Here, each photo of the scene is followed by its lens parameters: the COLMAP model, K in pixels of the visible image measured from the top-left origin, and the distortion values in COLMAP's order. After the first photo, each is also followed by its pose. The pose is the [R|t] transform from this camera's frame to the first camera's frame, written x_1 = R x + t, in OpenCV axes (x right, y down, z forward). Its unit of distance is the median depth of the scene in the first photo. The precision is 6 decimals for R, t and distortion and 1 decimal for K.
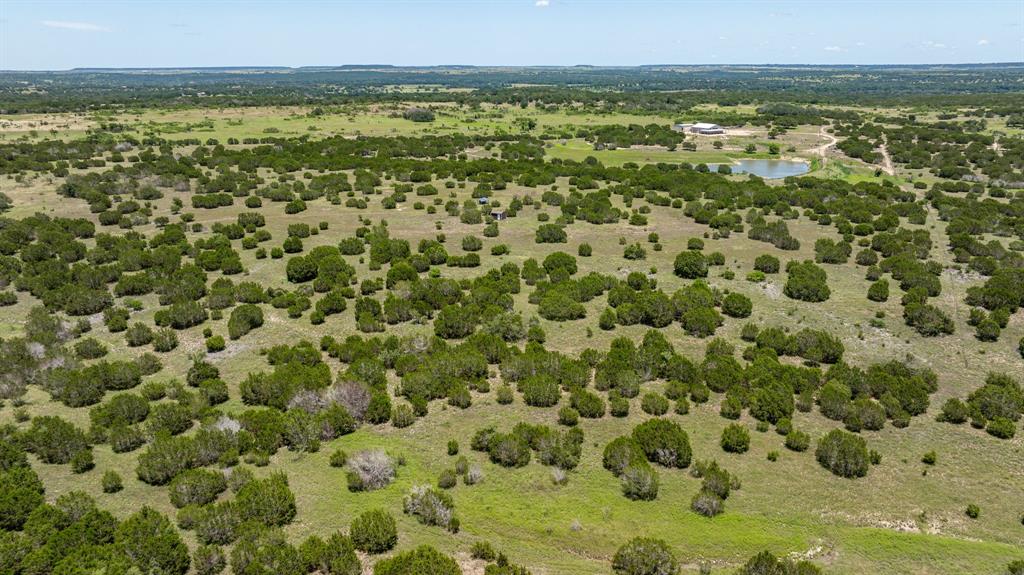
lens RADIAL K [[721.4, 0, 512.0], [0, 721.4, 287.5], [0, 0, 1]] dist [-0.052263, 0.056498]
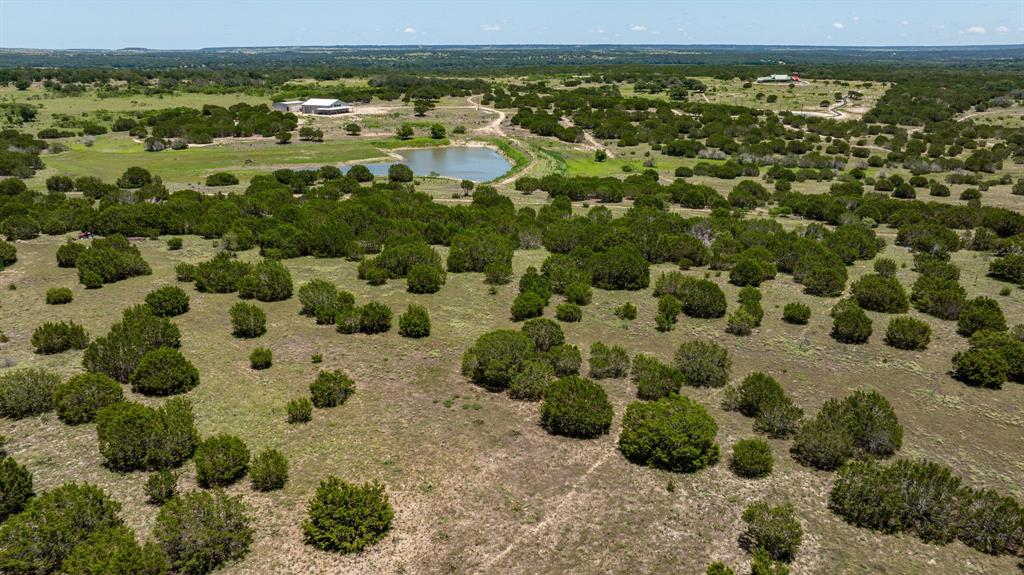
lens RADIAL K [[721.4, 0, 512.0], [0, 721.4, 287.5], [0, 0, 1]] dist [-0.052263, 0.056498]
pose [[0.847445, -0.164445, 0.504771, 0.059519], [0.153563, 0.986100, 0.063442, -0.080812], [-0.508188, 0.023750, 0.860919, 0.389793]]
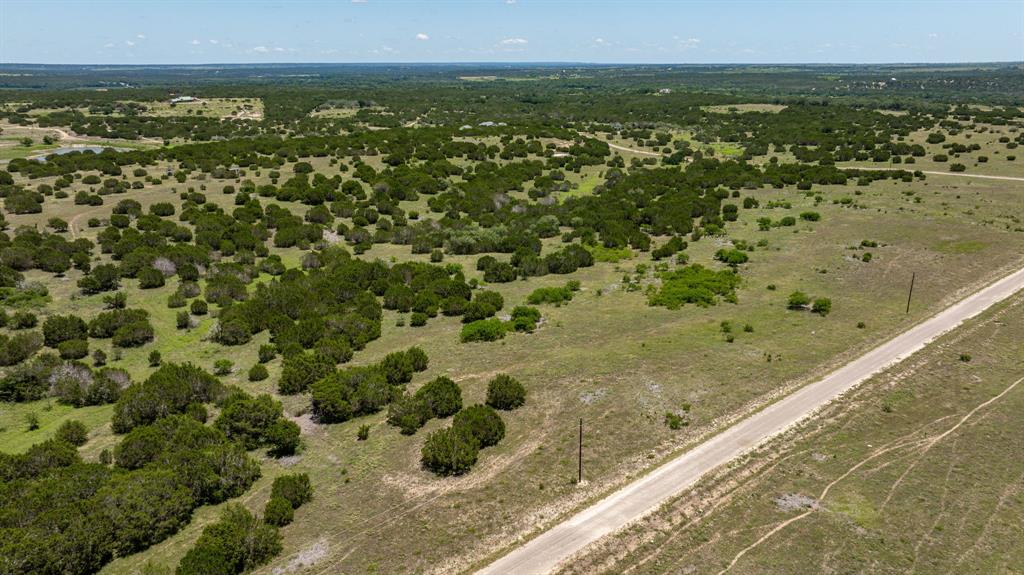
lens RADIAL K [[721.4, 0, 512.0], [0, 721.4, 287.5], [0, 0, 1]] dist [-0.052263, 0.056498]
pose [[0.152259, -0.290099, 0.944807, -0.648656], [0.293109, 0.926200, 0.237151, -0.032492], [-0.943877, 0.240823, 0.226053, 0.127068]]
